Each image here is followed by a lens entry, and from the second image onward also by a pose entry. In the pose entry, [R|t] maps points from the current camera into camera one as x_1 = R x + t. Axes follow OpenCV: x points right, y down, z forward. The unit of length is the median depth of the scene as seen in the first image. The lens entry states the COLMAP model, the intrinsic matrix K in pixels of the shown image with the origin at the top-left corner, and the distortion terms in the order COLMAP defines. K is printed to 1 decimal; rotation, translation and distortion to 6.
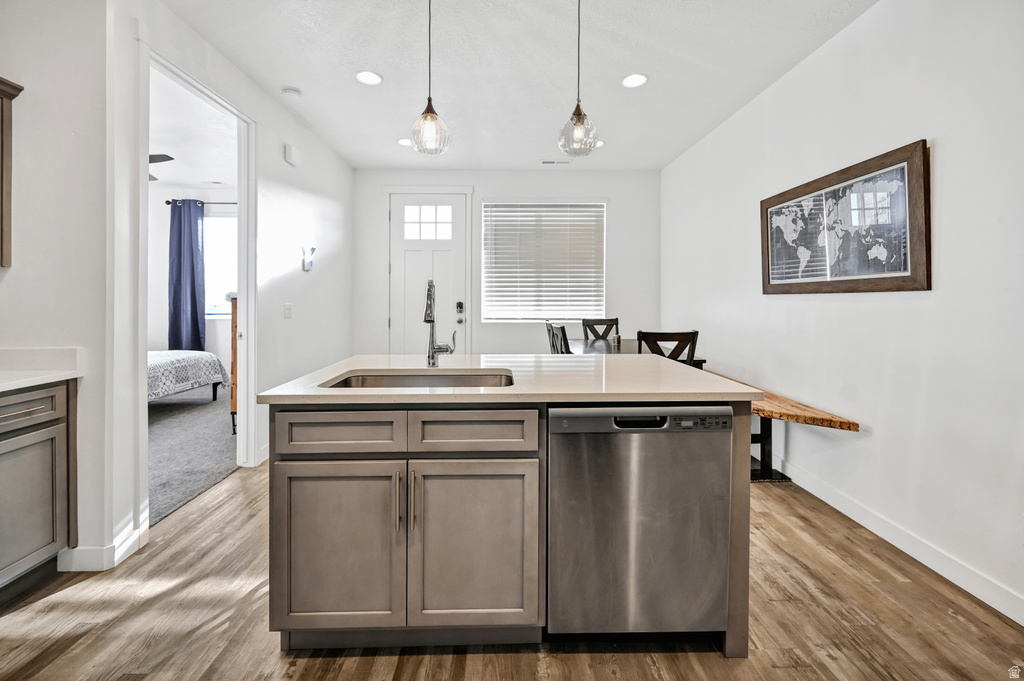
lens RADIAL K [[421.0, 0, 511.7], [0, 421.0, 300.1], [0, 0, 1]] dist [-0.000129, -0.000053]
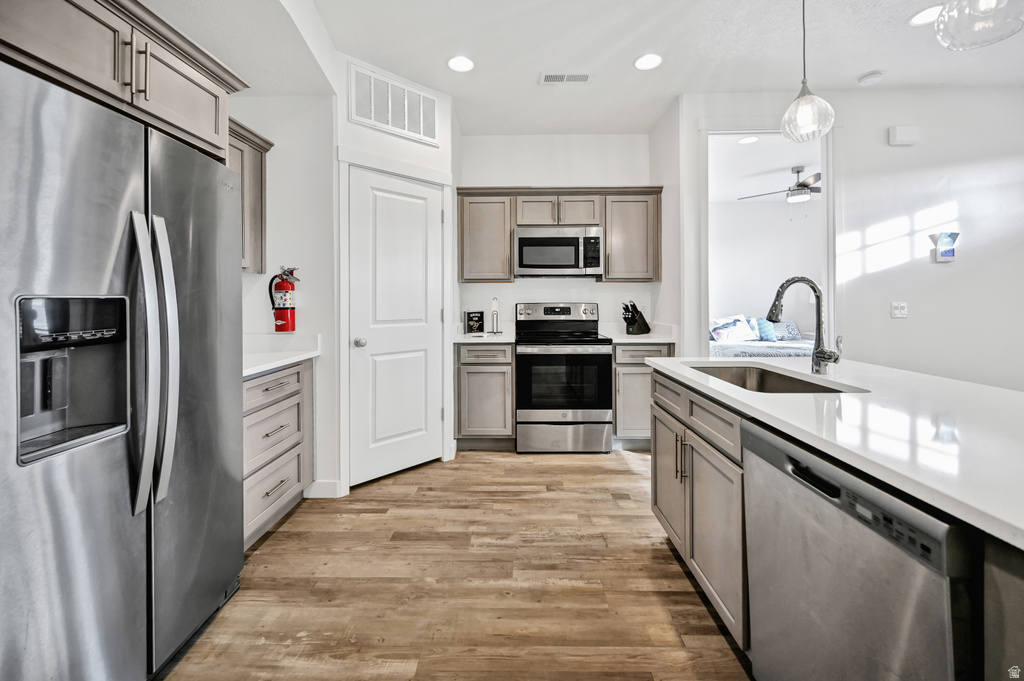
lens RADIAL K [[421.0, 0, 511.7], [0, 421.0, 300.1], [0, 0, 1]] dist [-0.000129, -0.000053]
pose [[-0.028704, 0.004331, -0.999579, 0.579337], [0.000167, 0.999991, 0.004328, -0.001502], [0.999588, -0.000043, -0.028704, 0.302456]]
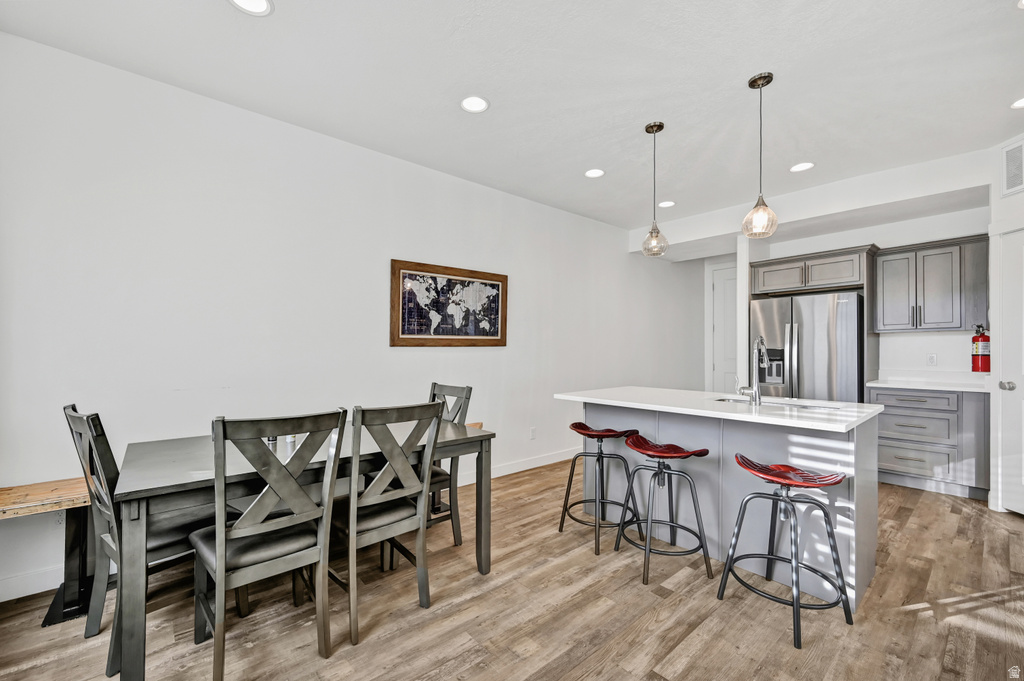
lens RADIAL K [[422.6, 0, 512.0], [0, 422.6, 340.5], [0, 0, 1]] dist [-0.001738, -0.000186]
pose [[-0.644454, 0.015765, 0.764480, -0.539638], [0.005483, 0.999857, -0.015997, -0.013366], [-0.764623, -0.006117, -0.644449, 1.868068]]
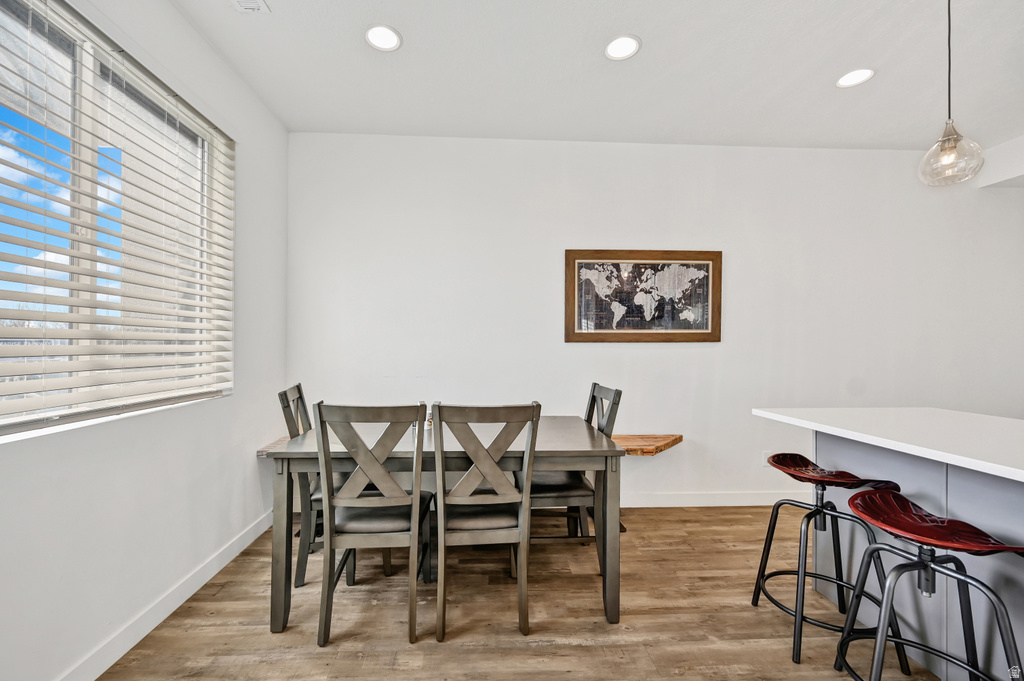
lens RADIAL K [[428.0, 0, 498.6], [0, 428.0, 339.2], [0, 0, 1]] dist [0.000778, 0.000144]
pose [[-0.039792, 0.012828, 0.999126, -0.543362], [0.001657, 0.999917, -0.012772, -0.010165], [-0.999207, 0.001147, -0.039810, 1.541247]]
